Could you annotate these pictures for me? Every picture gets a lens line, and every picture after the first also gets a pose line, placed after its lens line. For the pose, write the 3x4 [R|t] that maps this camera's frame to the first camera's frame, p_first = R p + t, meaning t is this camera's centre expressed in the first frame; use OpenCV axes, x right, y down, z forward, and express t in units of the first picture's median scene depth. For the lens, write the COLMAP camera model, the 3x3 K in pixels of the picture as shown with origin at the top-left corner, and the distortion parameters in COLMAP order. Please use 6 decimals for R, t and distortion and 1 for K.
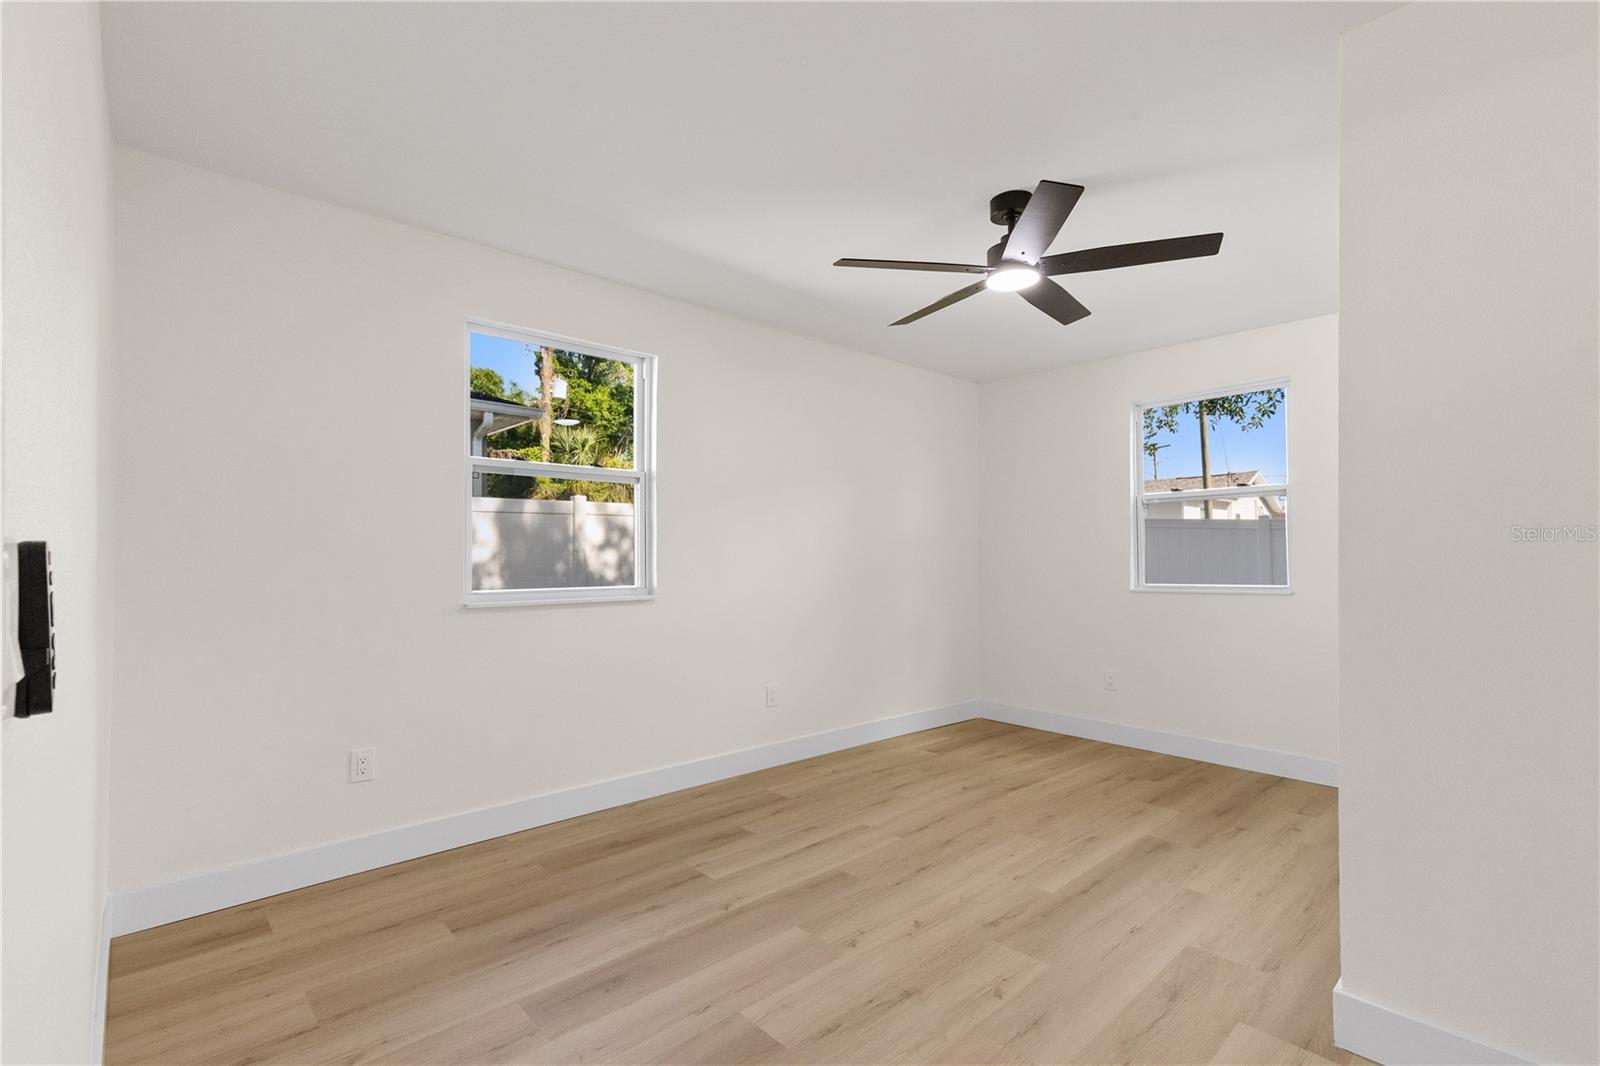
lens RADIAL K [[719.9, 0, 812.5], [0, 719.9, 544.4], [0, 0, 1]] dist [0.003621, 0.000168]
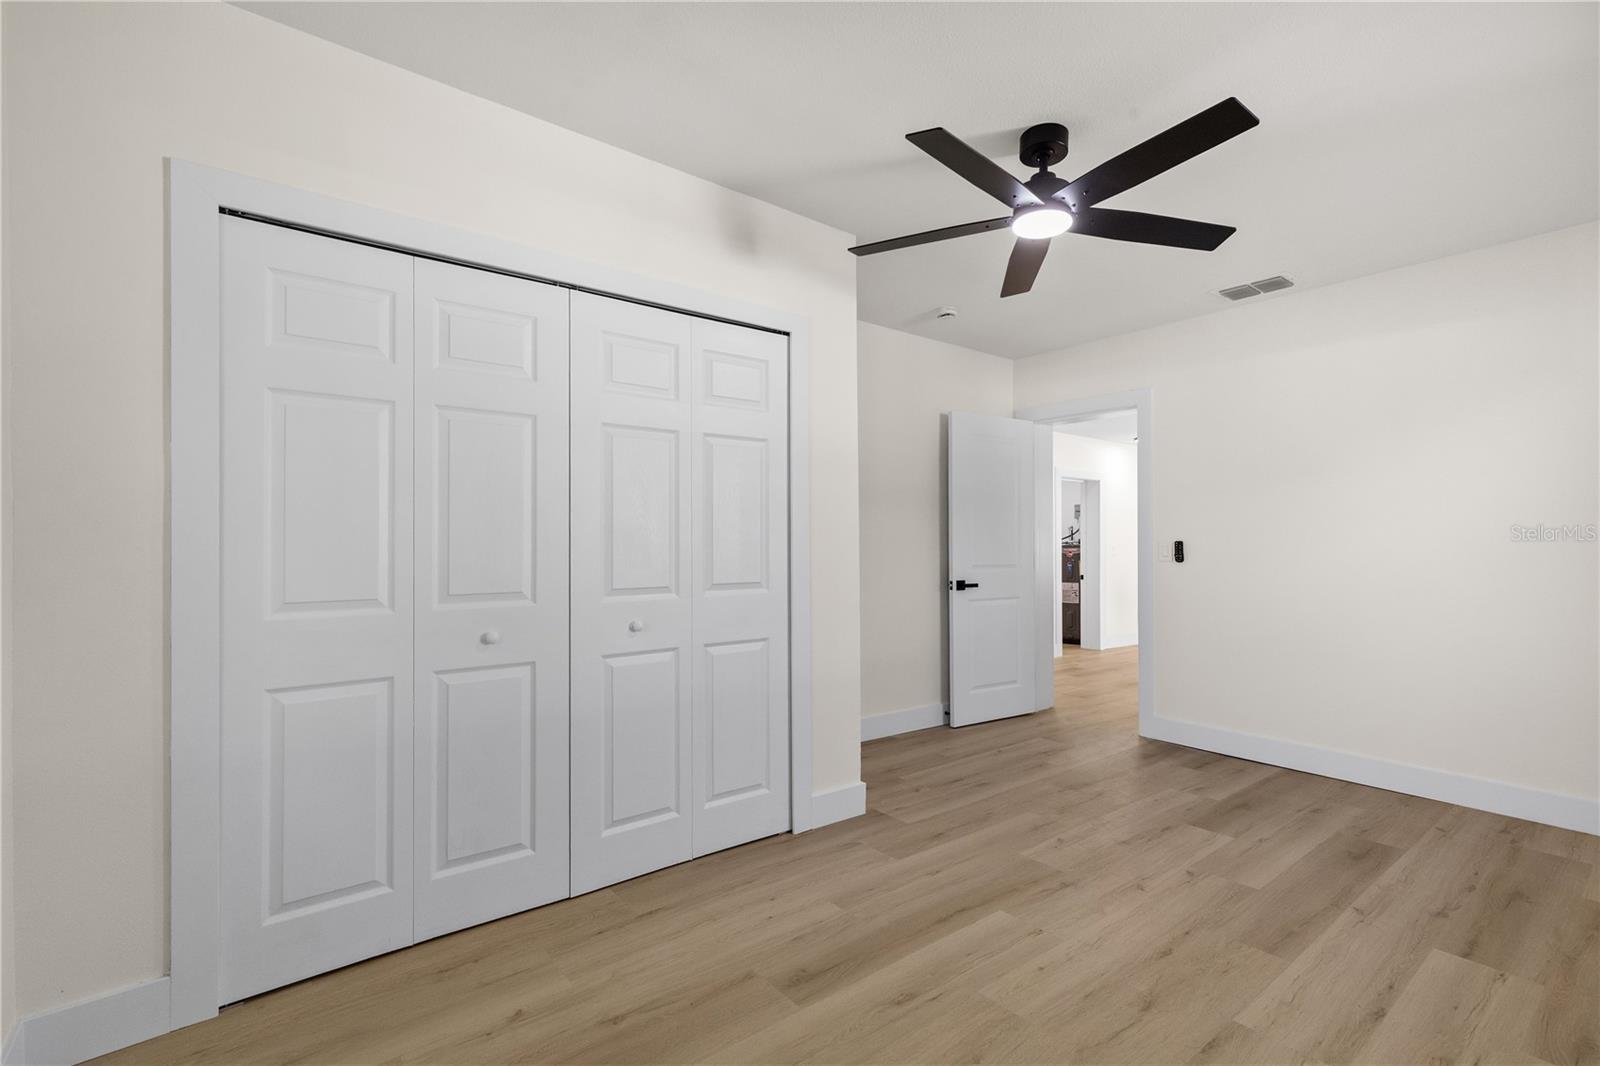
lens RADIAL K [[719.9, 0, 812.5], [0, 719.9, 544.4], [0, 0, 1]] dist [0.003621, 0.000168]
pose [[-0.997146, -0.005946, 0.075265, 0.363596], [-0.007446, 0.999779, -0.019670, 0.036222], [-0.075131, -0.020175, -0.996970, 1.396540]]
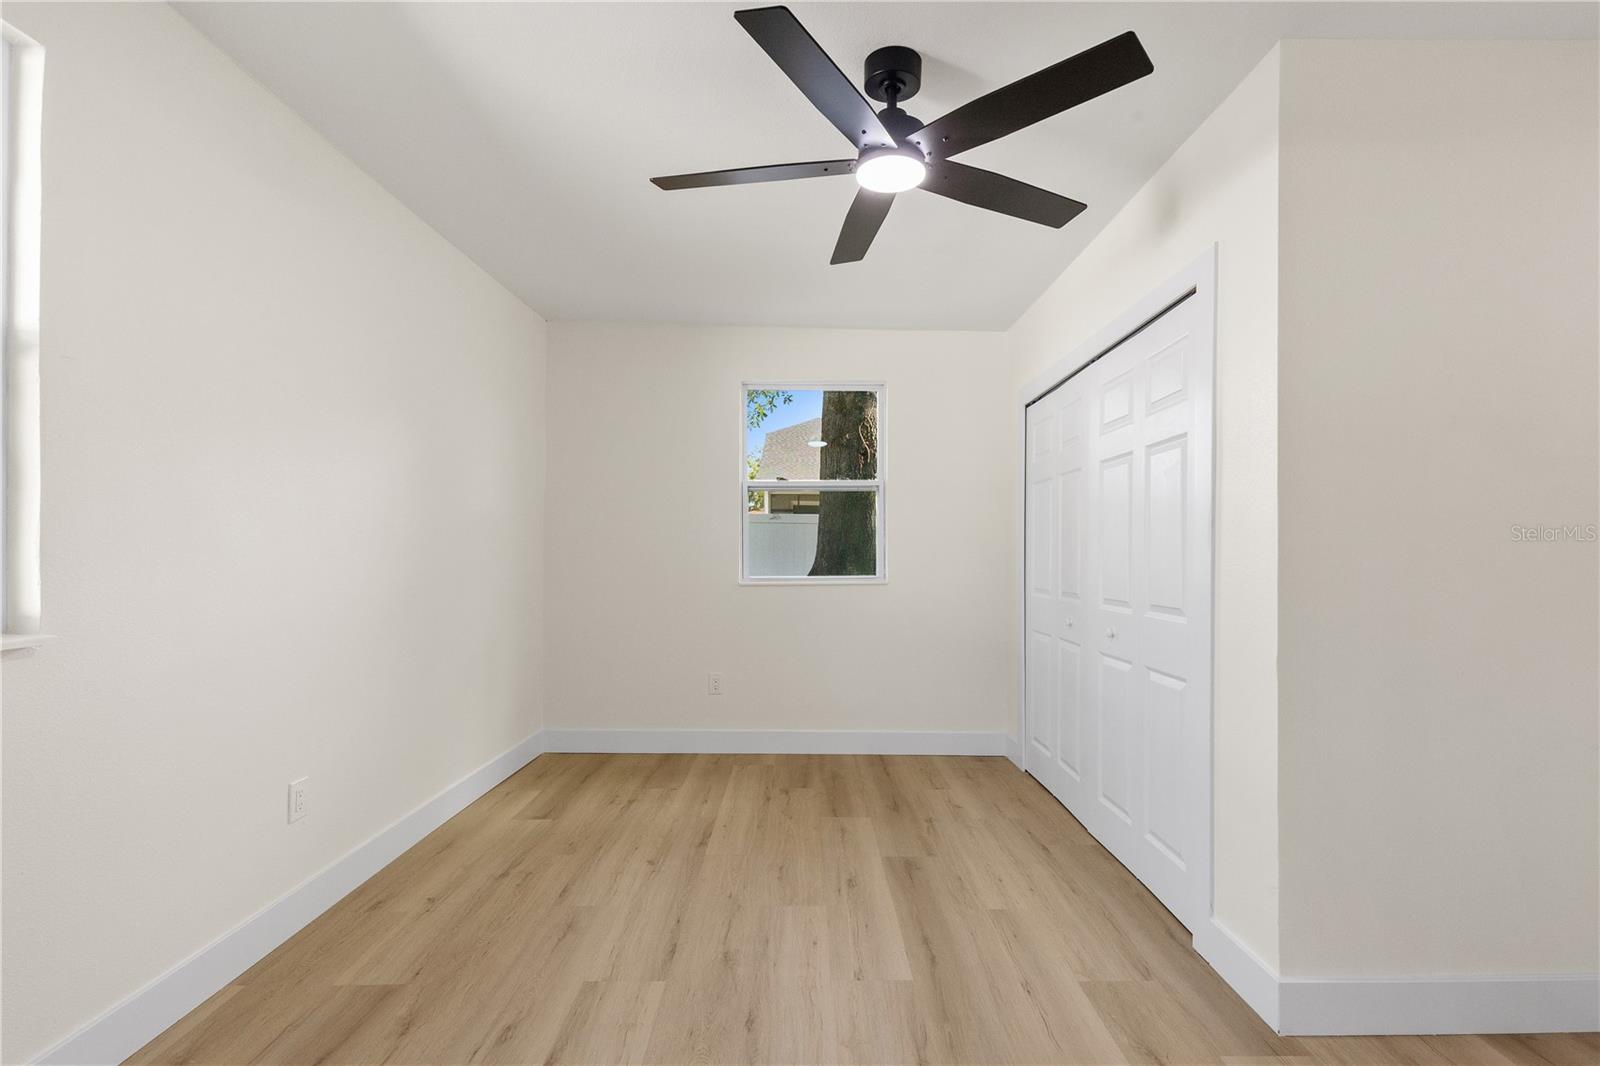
lens RADIAL K [[719.9, 0, 812.5], [0, 719.9, 544.4], [0, 0, 1]] dist [0.003621, 0.000168]
pose [[0.668788, 0.010234, 0.743383, -0.236860], [-0.022185, 0.999735, 0.006196, 0.007790], [-0.743122, -0.020636, 0.668837, 0.414180]]
